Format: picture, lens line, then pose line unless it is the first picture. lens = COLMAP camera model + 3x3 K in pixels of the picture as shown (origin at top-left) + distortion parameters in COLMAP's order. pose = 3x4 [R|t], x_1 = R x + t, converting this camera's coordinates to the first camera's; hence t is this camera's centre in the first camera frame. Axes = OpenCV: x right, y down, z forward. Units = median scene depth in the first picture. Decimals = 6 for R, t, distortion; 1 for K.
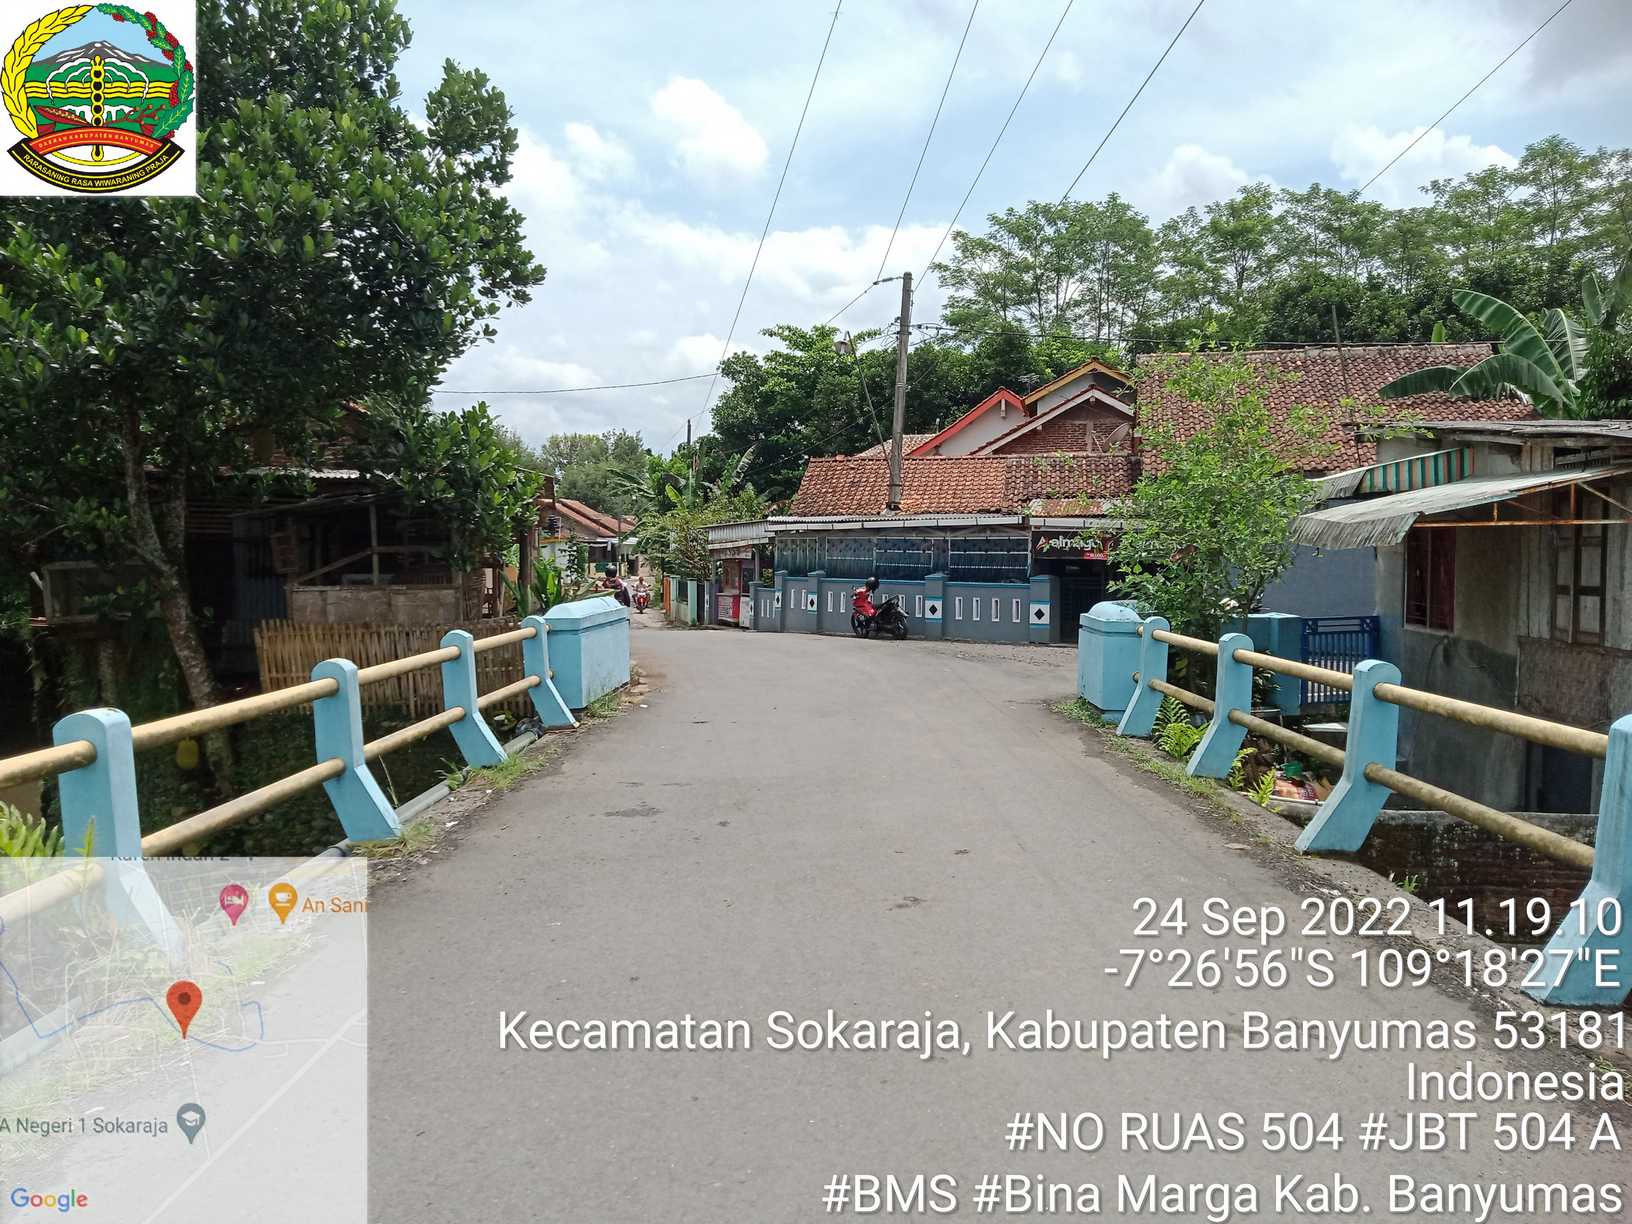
lens RADIAL K [[1205.2, 0, 816.0], [0, 1205.2, 612.0], [0, 0, 1]] dist [0.045535, -0.053572]
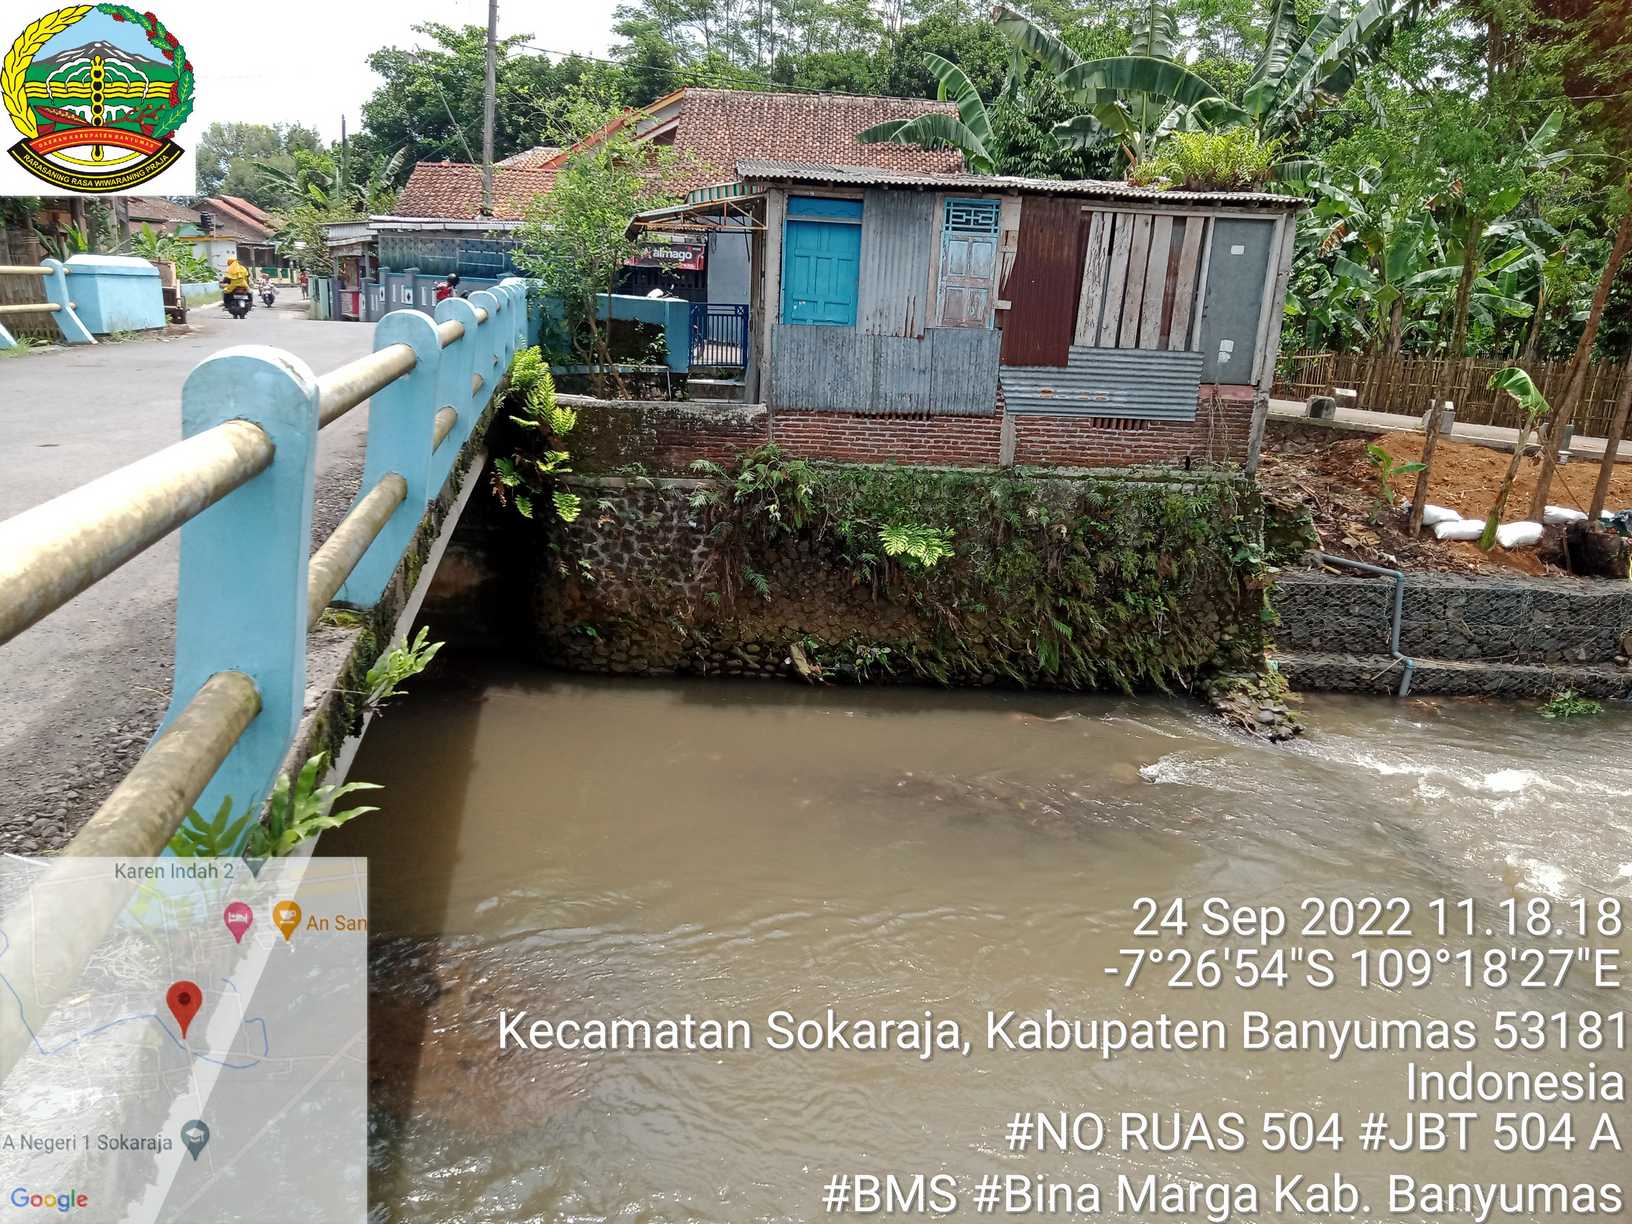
lens RADIAL K [[1205.2, 0, 816.0], [0, 1205.2, 612.0], [0, 0, 1]] dist [0.045535, -0.053572]
pose [[0.976606, -0.010560, 0.214778, 0.105025], [-0.035554, 0.977117, 0.209709, 0.024913], [-0.212078, -0.212439, 0.953883, -0.196348]]
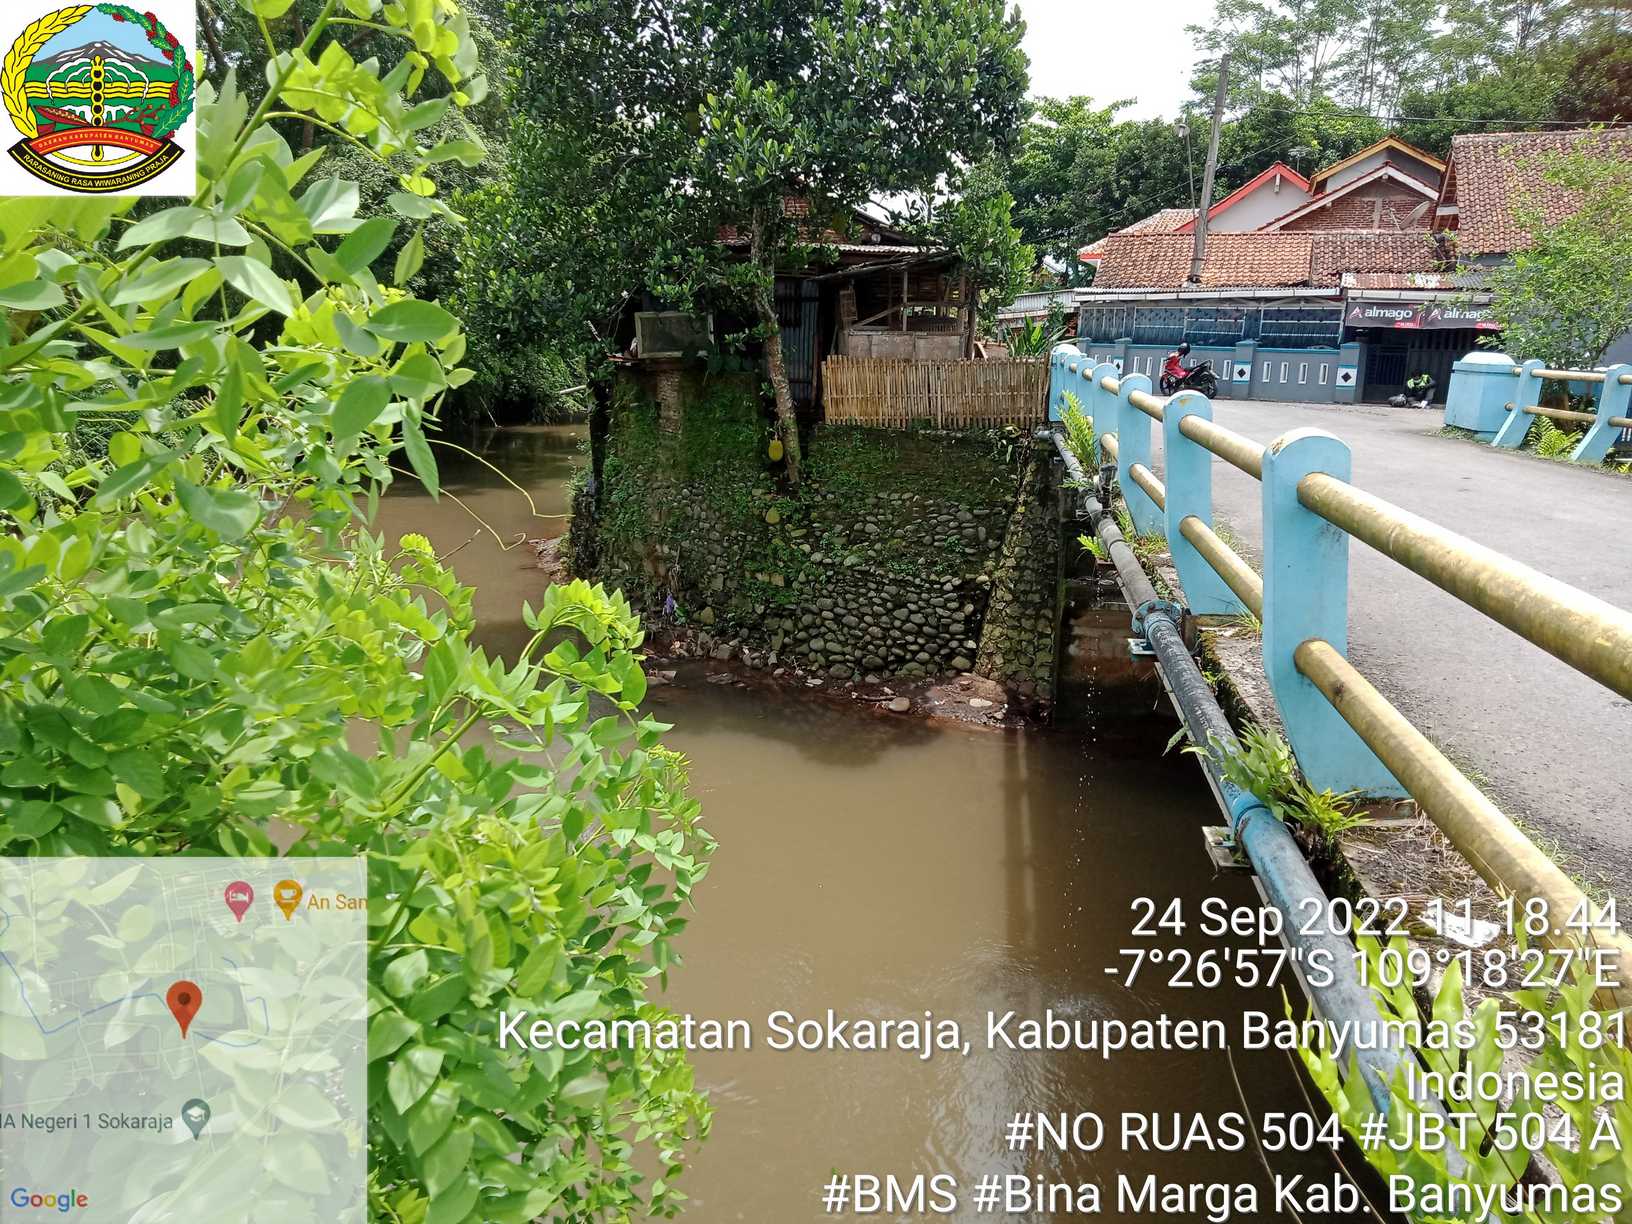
lens RADIAL K [[1222.5, 0, 816.0], [0, 1222.5, 612.0], [0, 0, 1]] dist [-0.002439, 0.026410]
pose [[0.991189, 0.044713, -0.124676, -0.112034], [-0.022225, 0.984097, 0.176235, 0.019590], [0.130574, -0.171912, 0.976420, -0.166112]]
